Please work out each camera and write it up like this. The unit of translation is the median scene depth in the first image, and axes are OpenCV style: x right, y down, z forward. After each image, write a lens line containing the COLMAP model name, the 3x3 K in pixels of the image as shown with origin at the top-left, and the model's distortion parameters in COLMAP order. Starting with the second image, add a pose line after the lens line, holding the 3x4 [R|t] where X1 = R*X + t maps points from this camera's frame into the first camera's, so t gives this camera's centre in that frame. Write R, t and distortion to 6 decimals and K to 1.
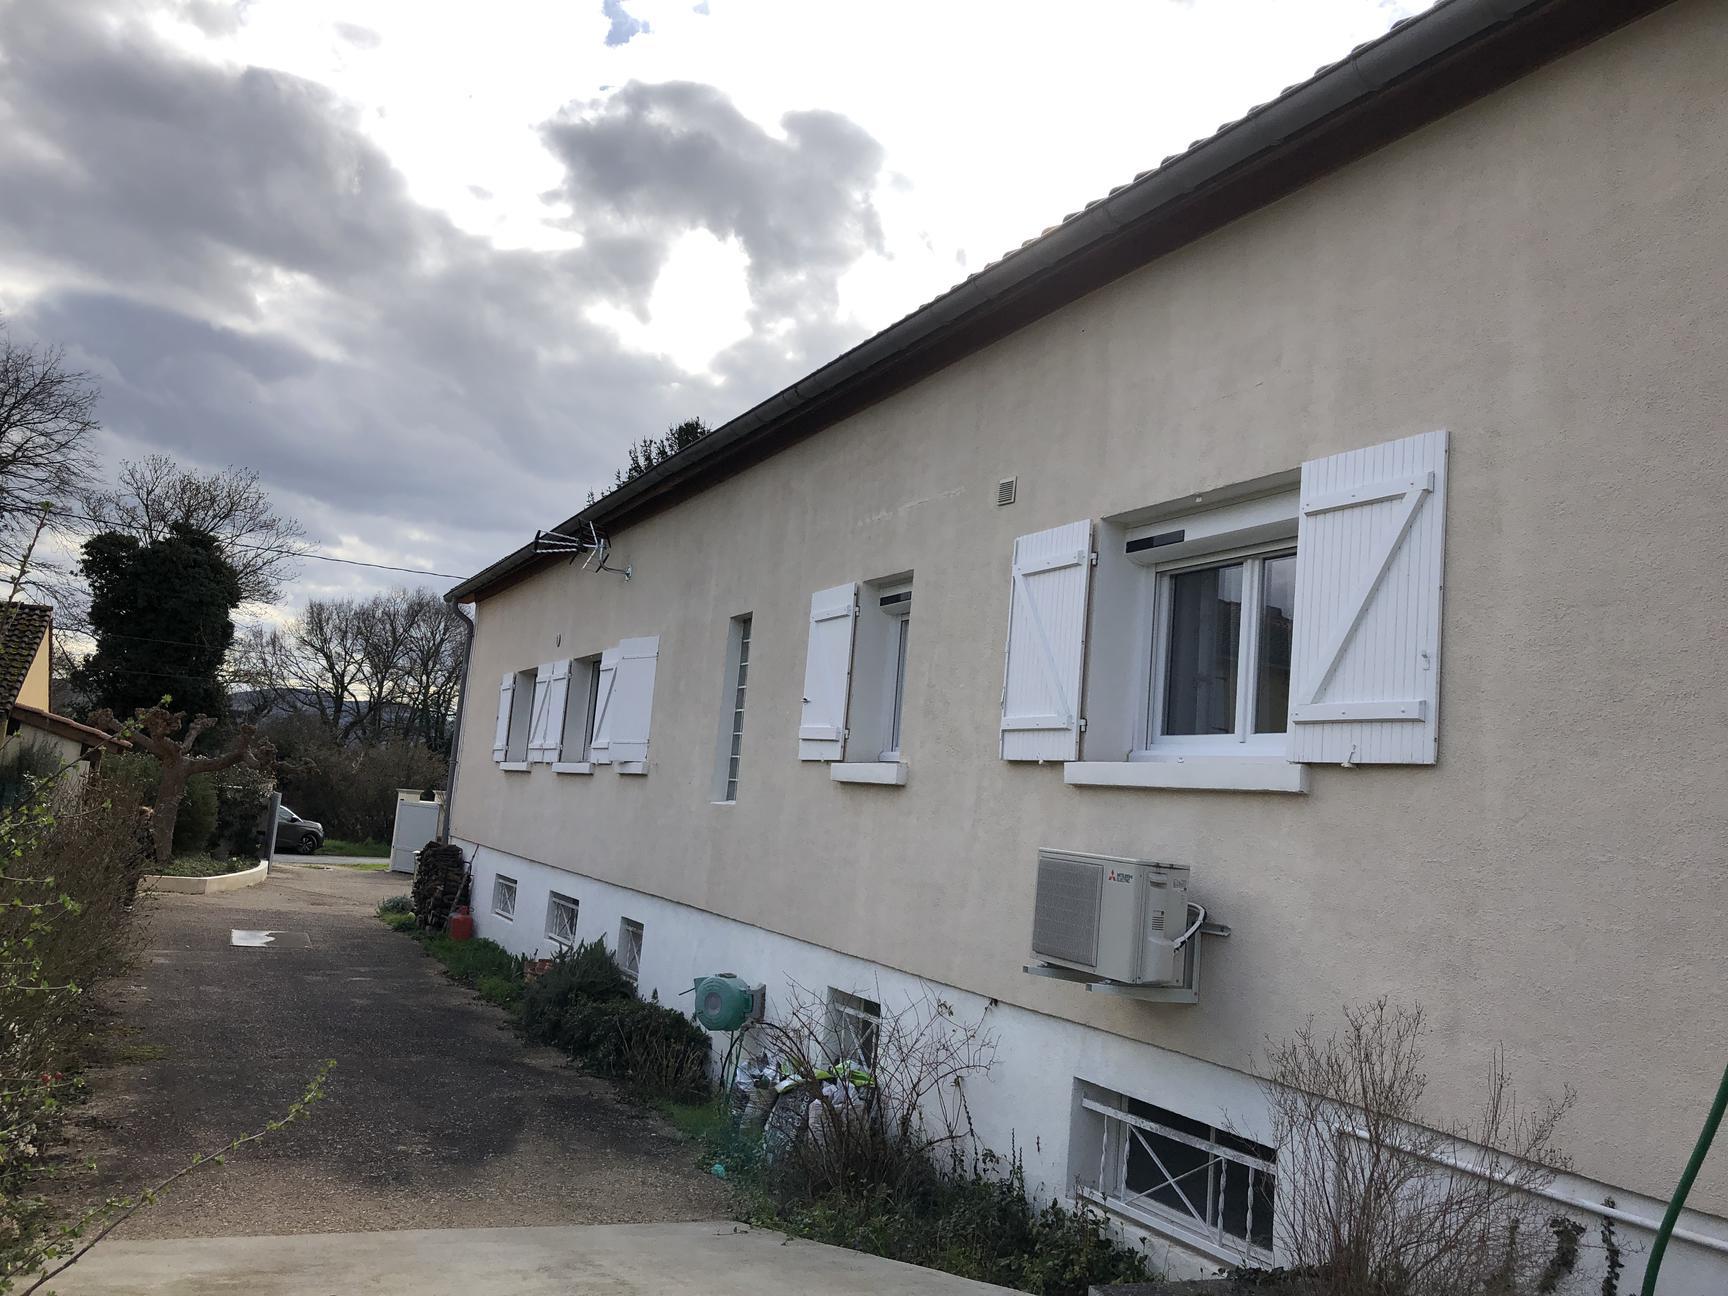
lens RADIAL K [[1411.8, 0, 871.5], [0, 1411.8, 637.0], [0, 0, 1]] dist [0.016290, -0.030159]
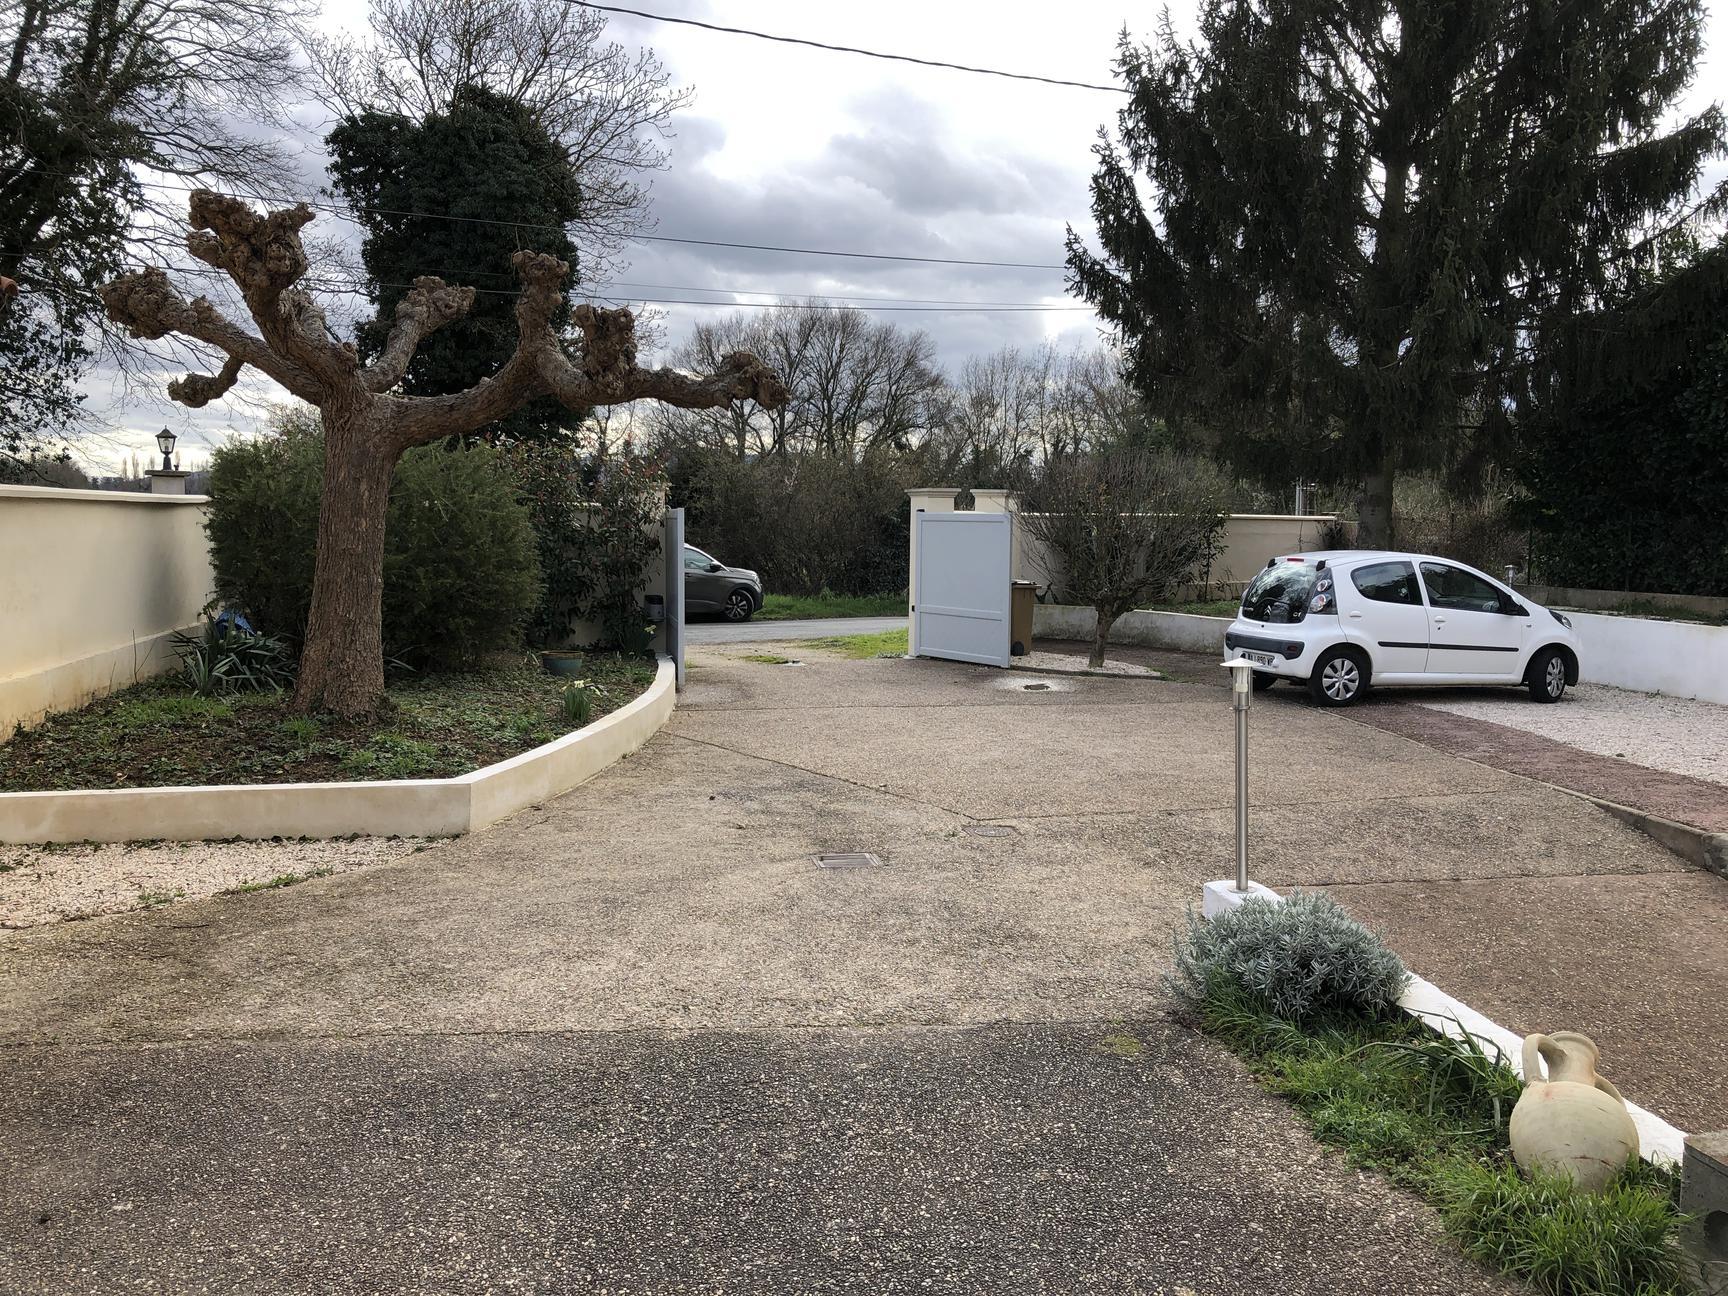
lens RADIAL K [[1411.8, 0, 865.9], [0, 1411.8, 651.3], [0, 0, 1]] dist [0.016290, -0.030159]
pose [[0.959866, -0.051461, -0.275697, -0.187666], [0.106293, 0.976437, 0.187809, 0.059561], [0.259536, -0.209576, 0.942719, 0.455808]]
